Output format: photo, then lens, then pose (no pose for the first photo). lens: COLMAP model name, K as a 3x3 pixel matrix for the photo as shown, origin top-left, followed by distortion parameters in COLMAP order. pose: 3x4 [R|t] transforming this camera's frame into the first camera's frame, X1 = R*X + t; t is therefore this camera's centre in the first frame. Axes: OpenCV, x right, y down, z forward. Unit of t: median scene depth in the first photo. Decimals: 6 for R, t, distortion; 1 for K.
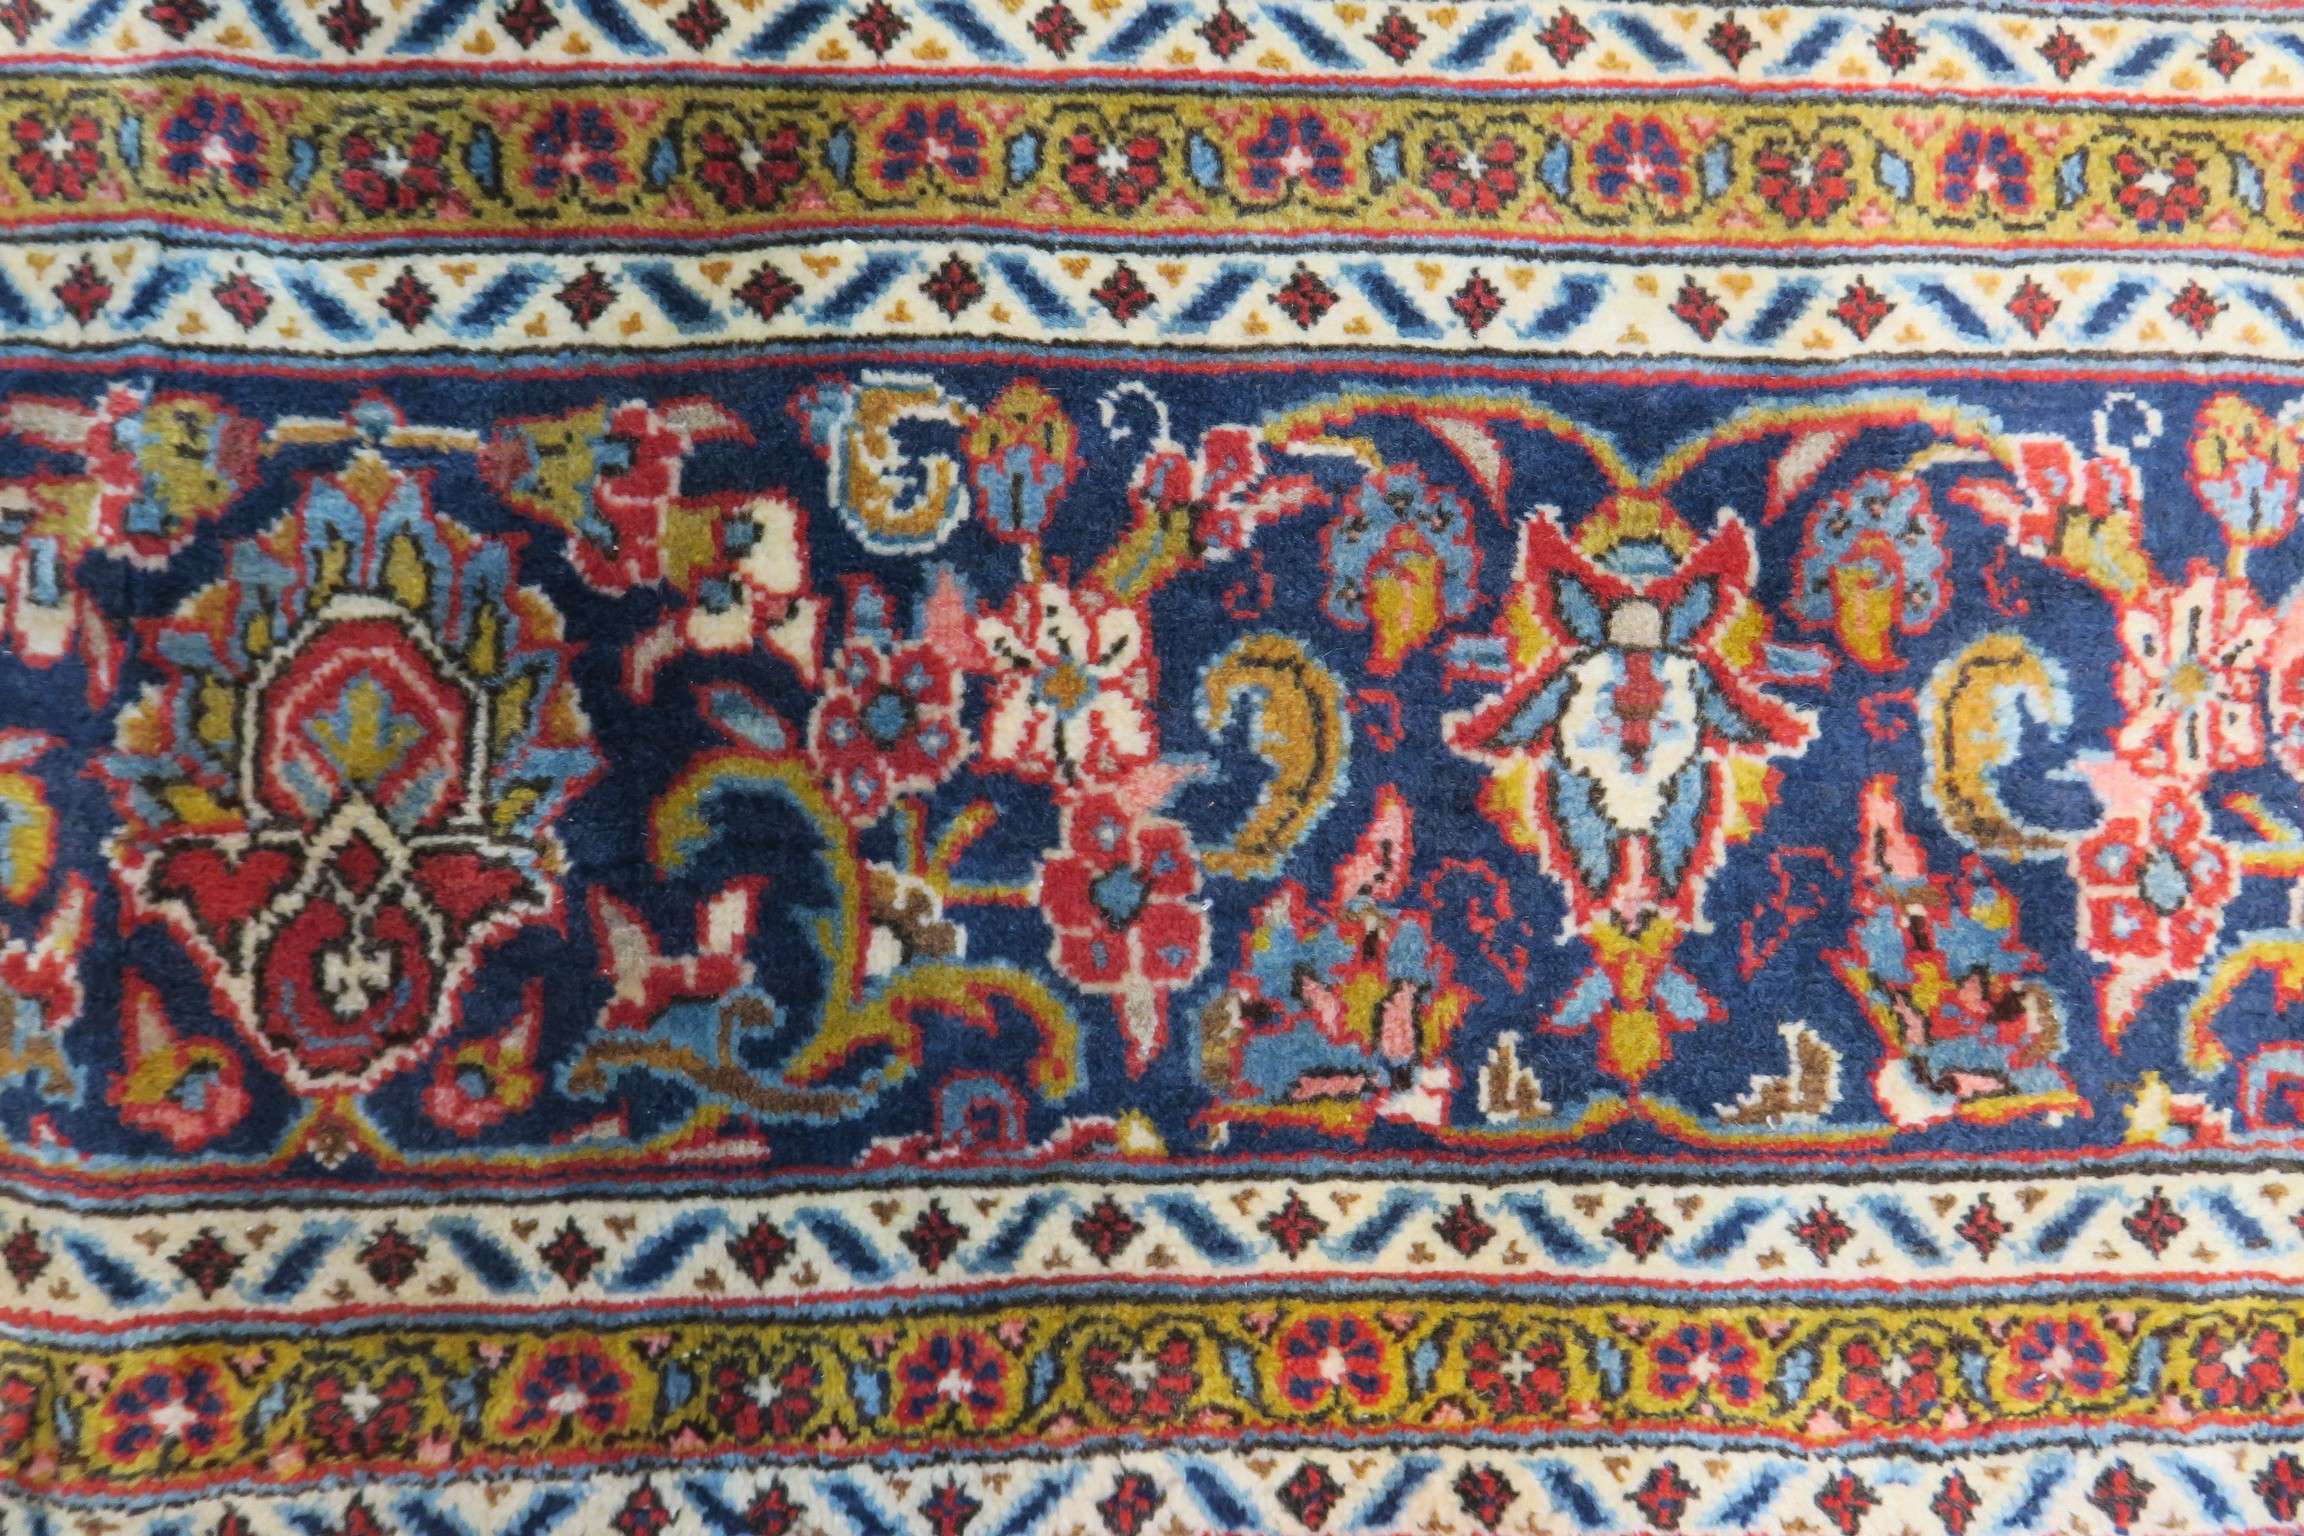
lens RADIAL K [[1583.9, 0, 1144.2], [0, 1583.9, 776.3], [0, 0, 1]] dist [-0.019068, 0.010976]
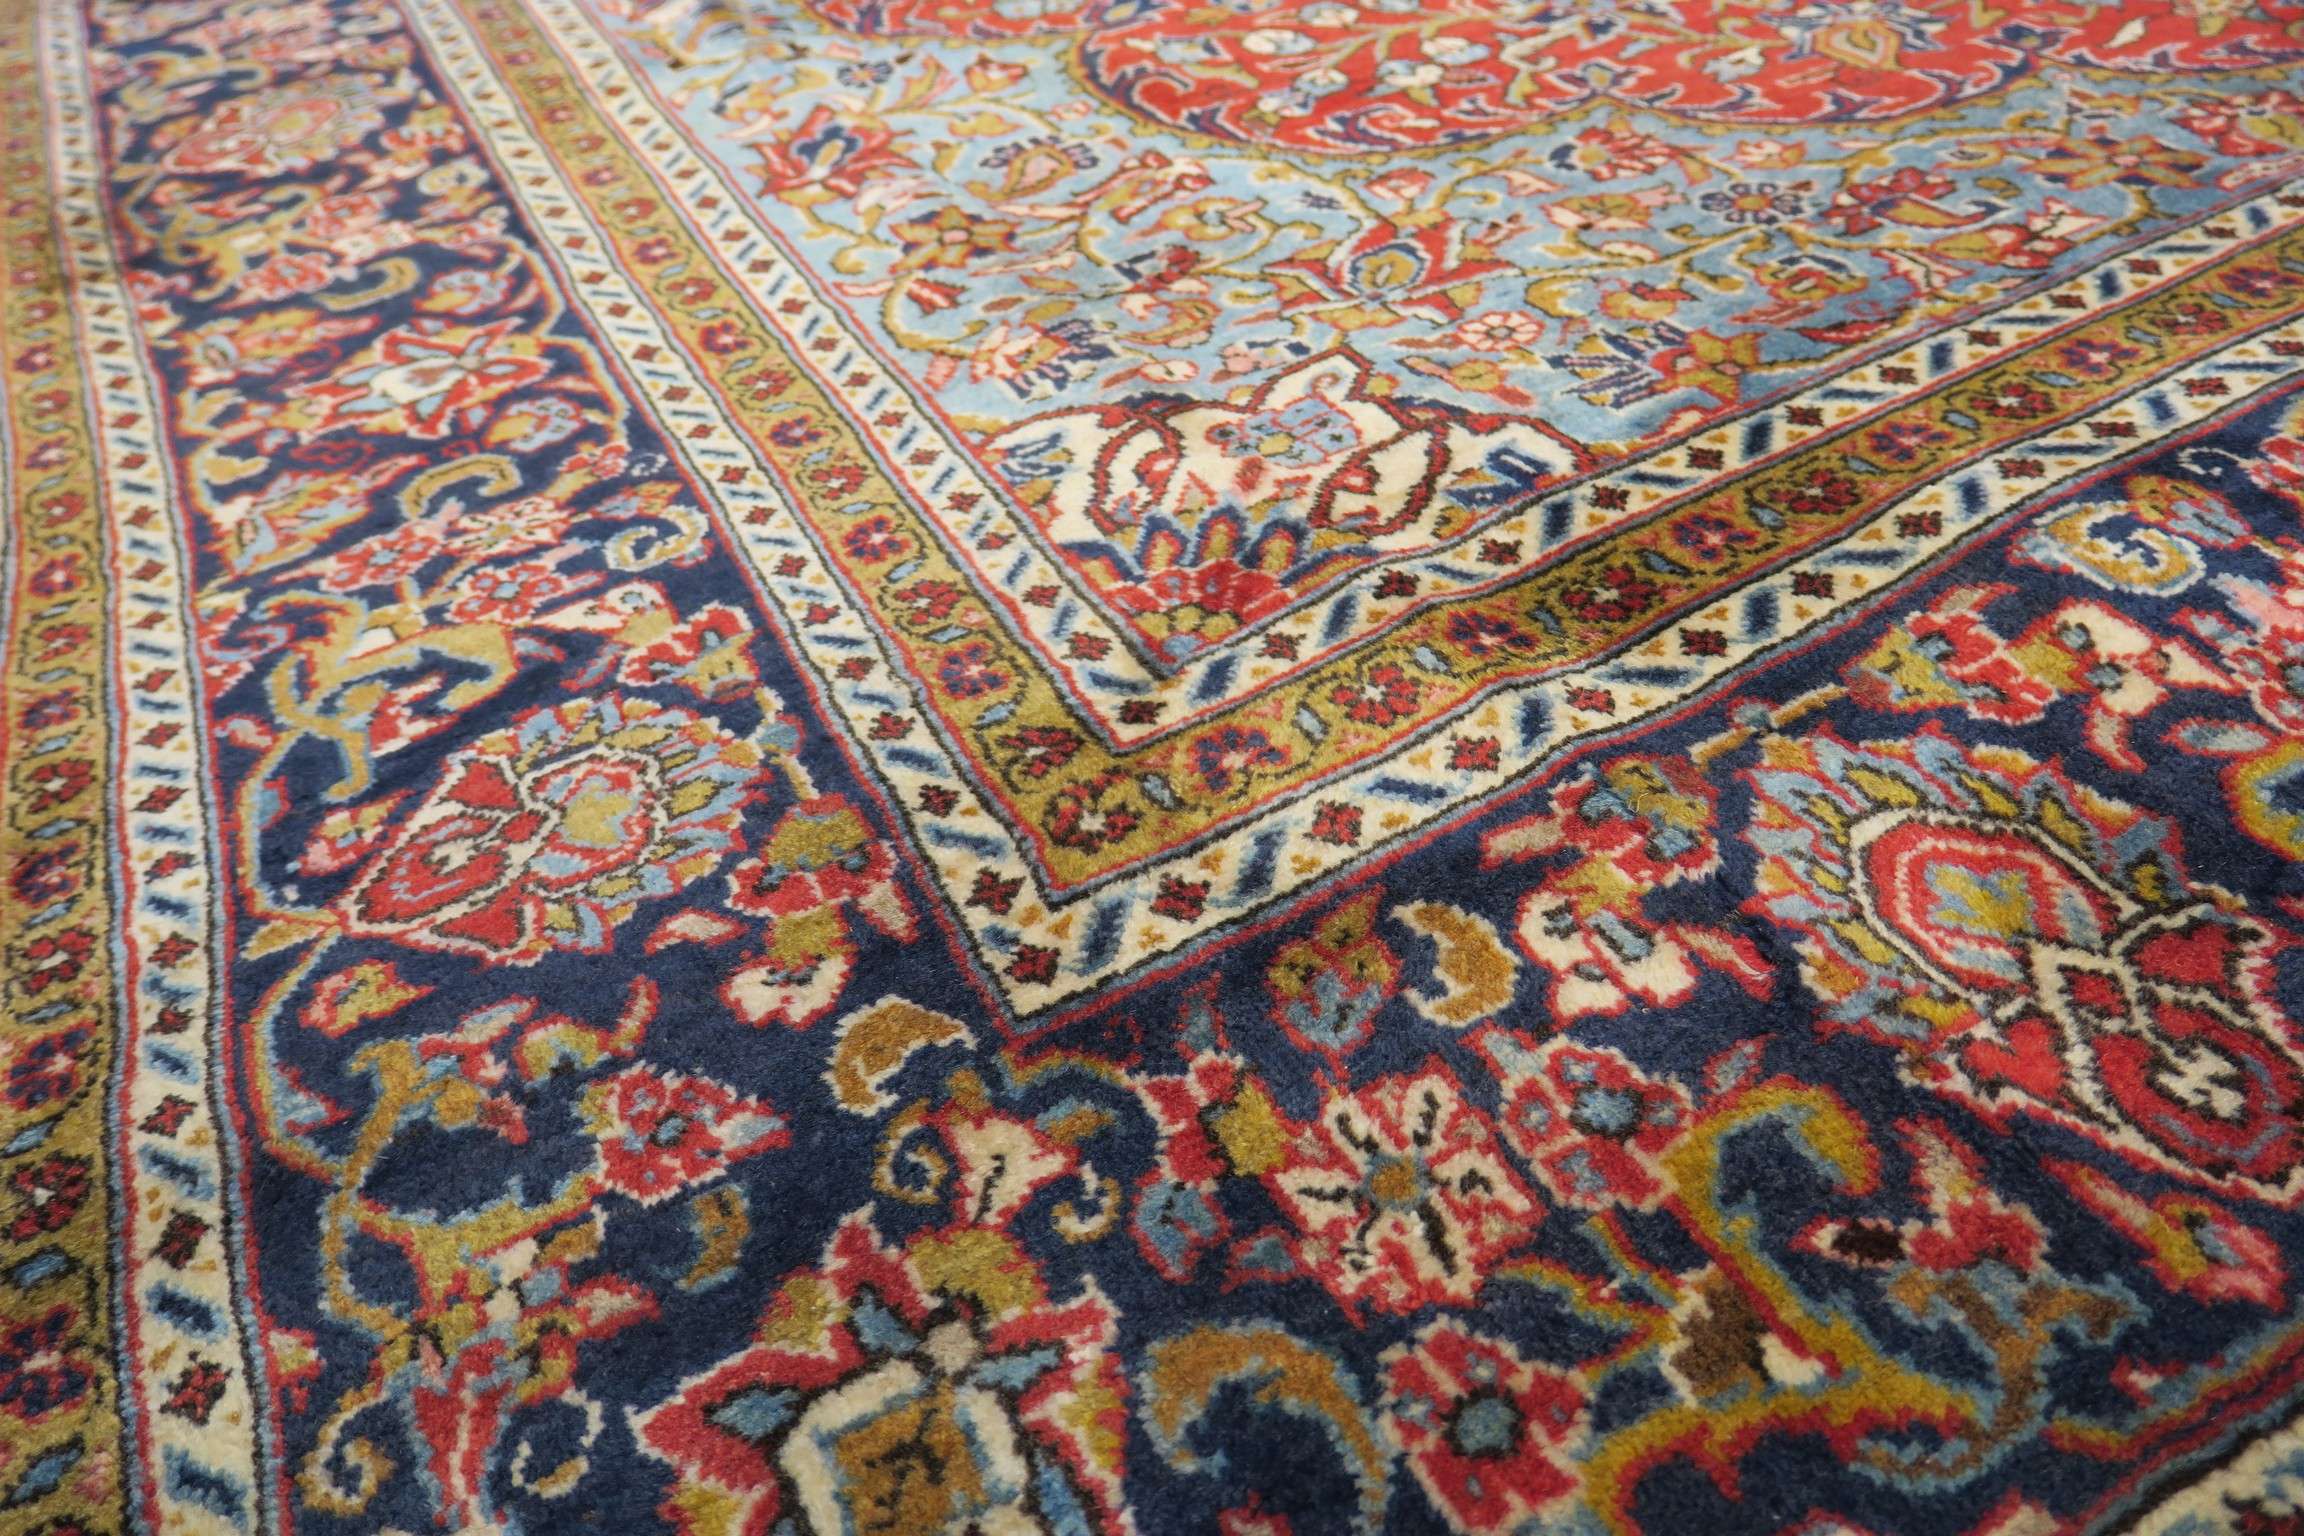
lens RADIAL K [[1583.9, 0, 1156.7], [0, 1583.9, 759.6], [0, 0, 1]] dist [-0.019068, 0.010976]
pose [[0.862671, -0.420190, 0.281494, -1.178355], [0.494637, 0.584829, -0.642891, 0.299110], [0.105511, 0.693841, 0.712357, 0.185123]]
